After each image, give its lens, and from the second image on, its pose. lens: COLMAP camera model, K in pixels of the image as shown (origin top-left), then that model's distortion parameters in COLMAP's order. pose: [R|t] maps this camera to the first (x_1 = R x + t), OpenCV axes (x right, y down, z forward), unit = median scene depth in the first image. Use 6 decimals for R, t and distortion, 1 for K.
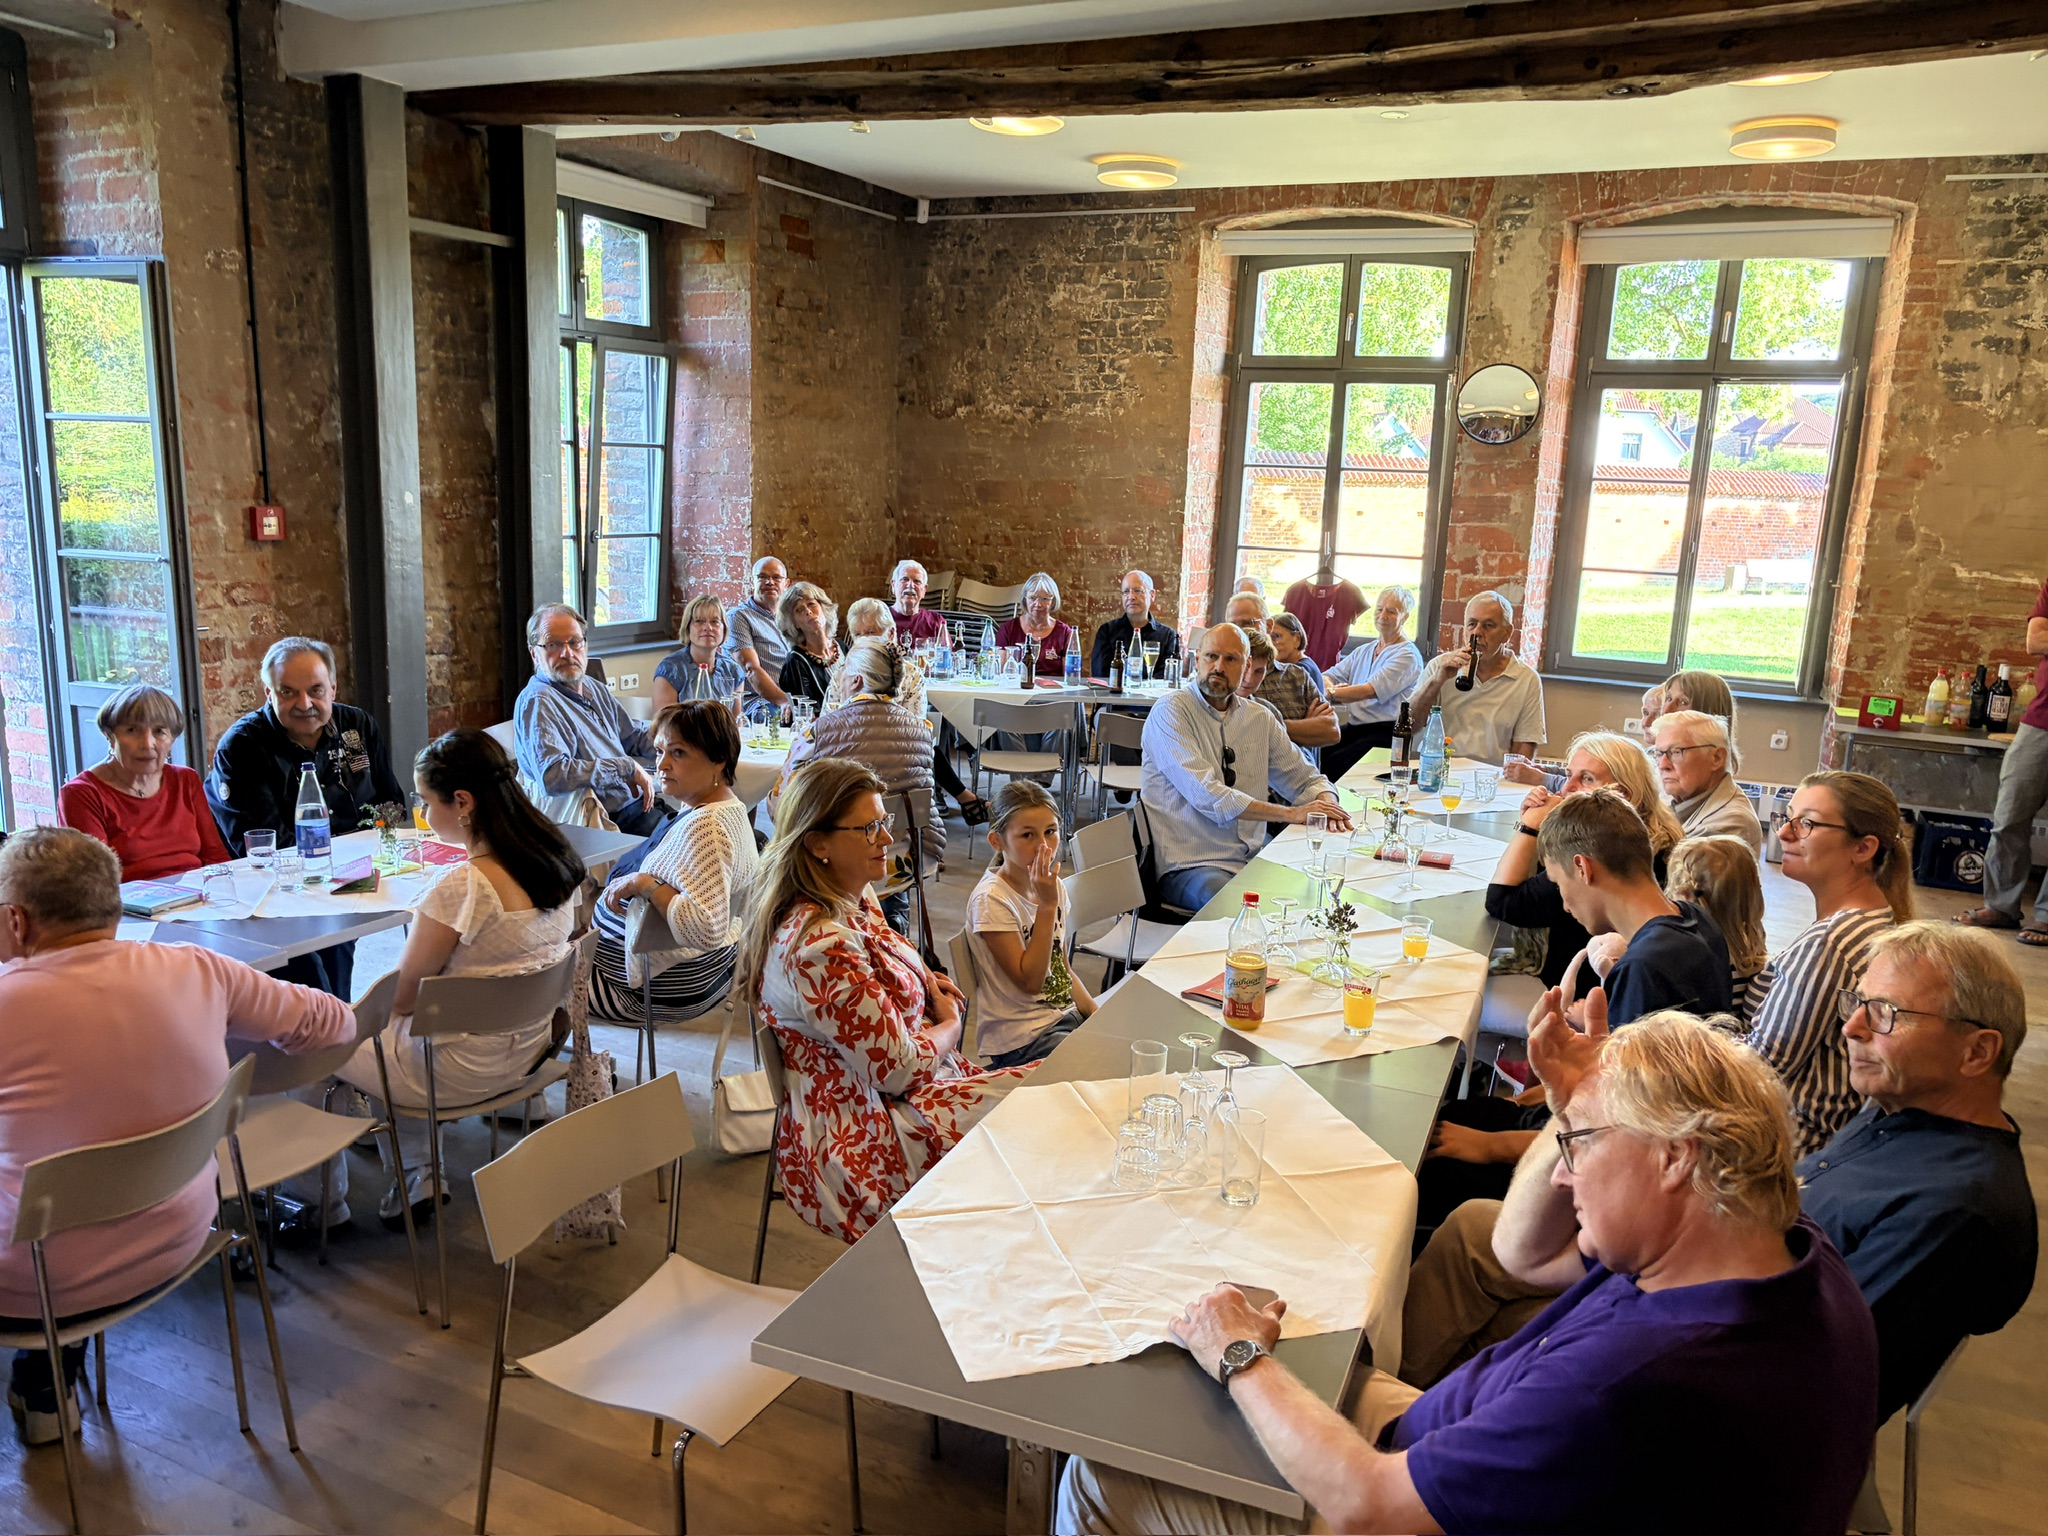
lens RADIAL K [[1537.6, 0, 1026.4], [0, 1537.6, 773.5], [0, 0, 1]] dist [-0.002492, -0.004817]
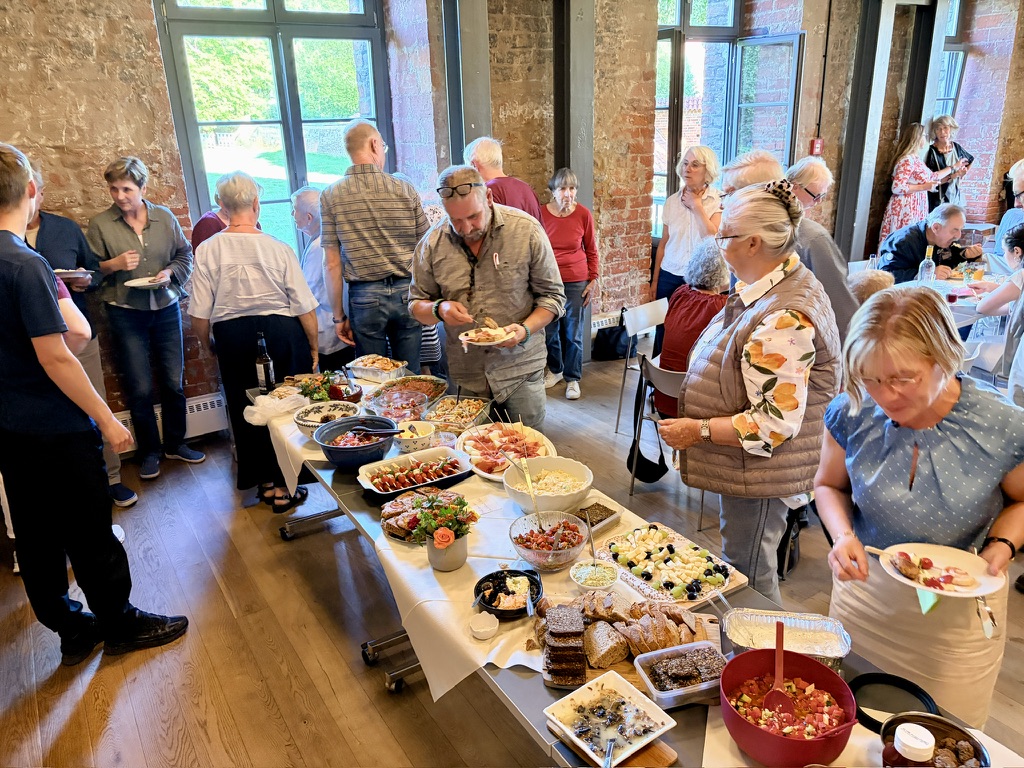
lens RADIAL K [[768.8, 0, 511.8], [0, 768.8, 385.3], [0, 0, 1]] dist [-0.002492, -0.004817]
pose [[0.858060, 0.105562, -0.502583, -0.265526], [-0.033003, 0.987958, 0.151163, 0.032215], [0.512488, -0.113120, 0.851211, -0.259440]]
